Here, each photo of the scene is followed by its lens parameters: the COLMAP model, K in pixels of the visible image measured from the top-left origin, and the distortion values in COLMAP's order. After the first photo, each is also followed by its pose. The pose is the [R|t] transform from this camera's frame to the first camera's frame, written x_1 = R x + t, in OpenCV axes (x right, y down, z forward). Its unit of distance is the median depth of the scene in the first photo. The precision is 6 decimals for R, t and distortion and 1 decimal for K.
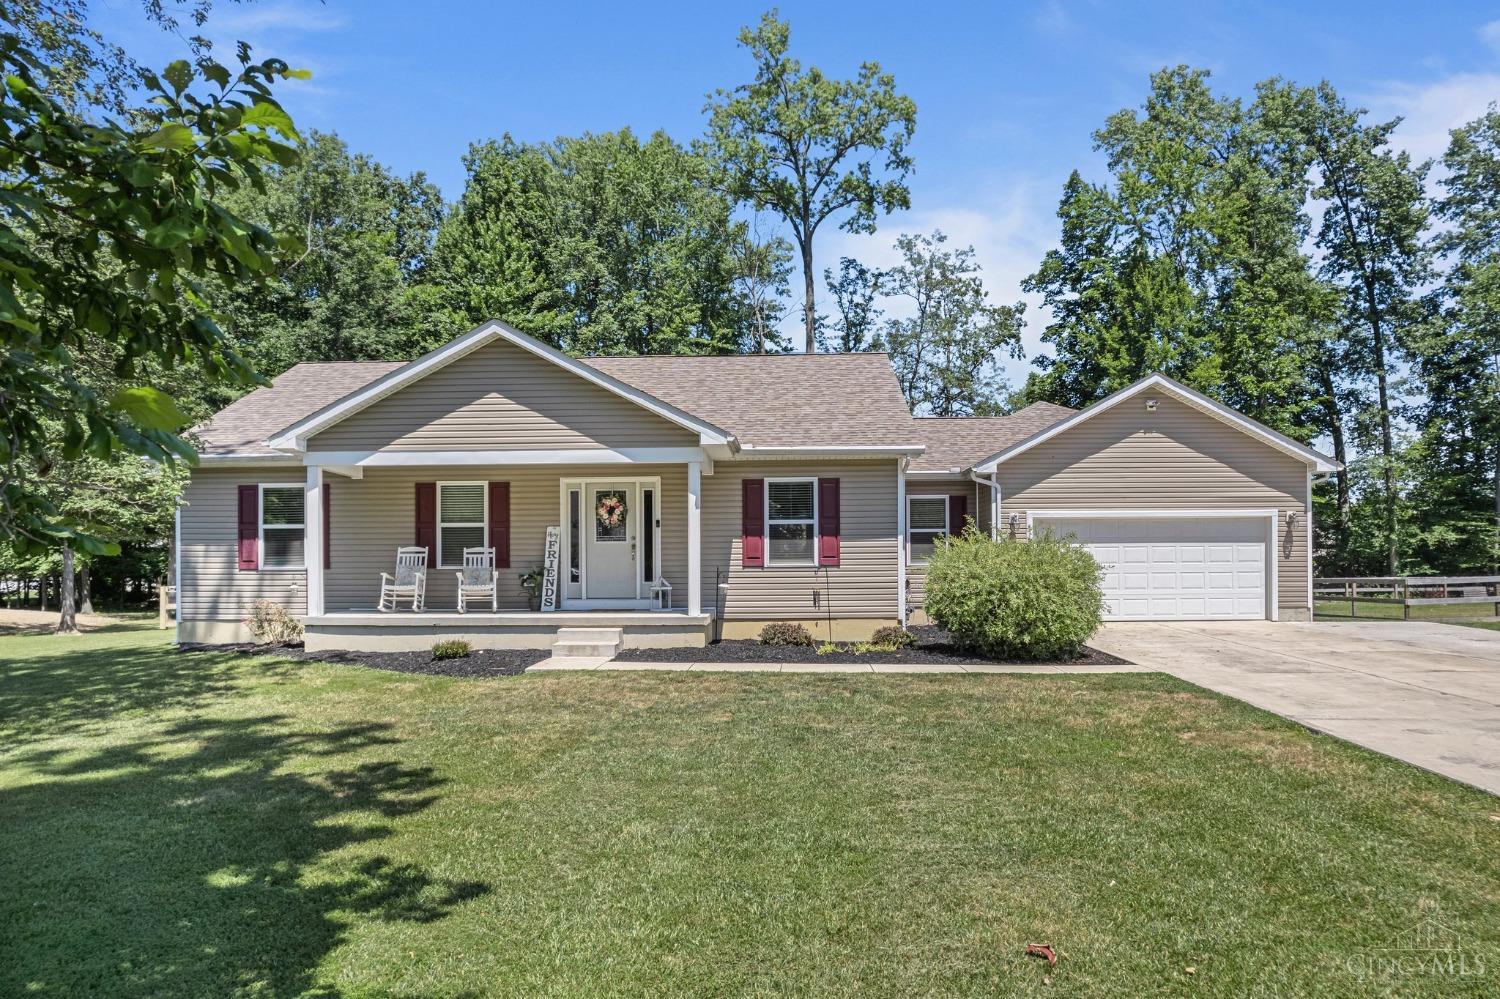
lens RADIAL K [[970.7, 0, 757.8], [0, 970.7, 568.6], [0, 0, 1]] dist [-0.021635, 0.001498]
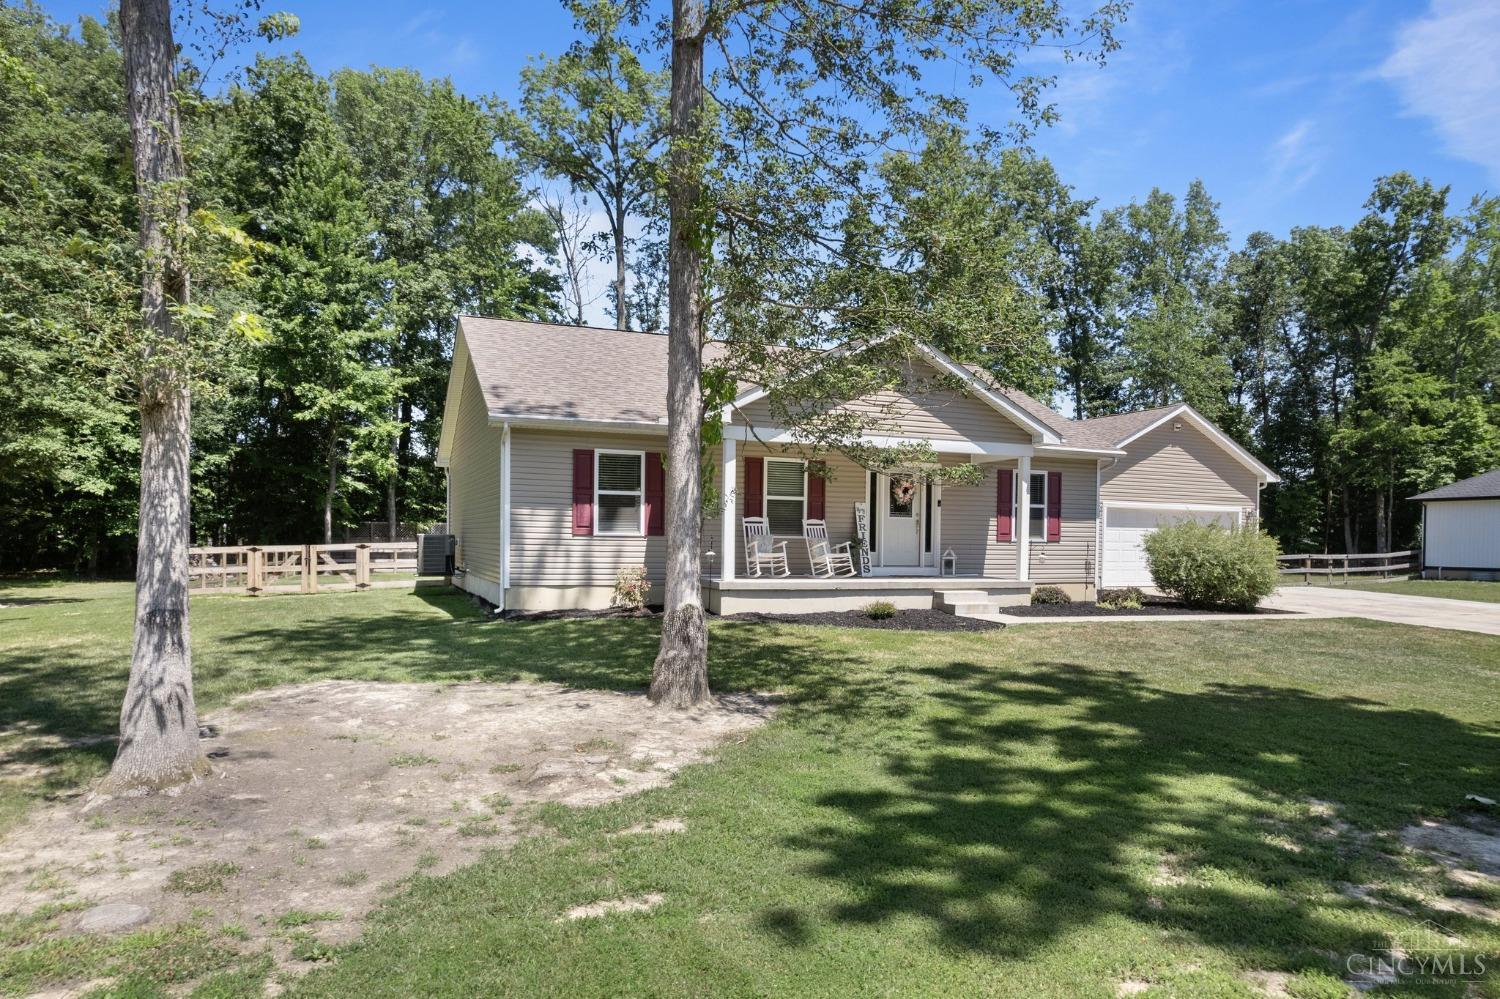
lens RADIAL K [[984.3, 0, 759.3], [0, 984.3, 541.7], [0, 0, 1]] dist [-0.053261, 0.074435]
pose [[0.907654, 0.018896, 0.419293, -0.318816], [-0.018521, 0.999816, -0.004964, 0.004176], [-0.419310, -0.003260, 0.907837, 0.001298]]
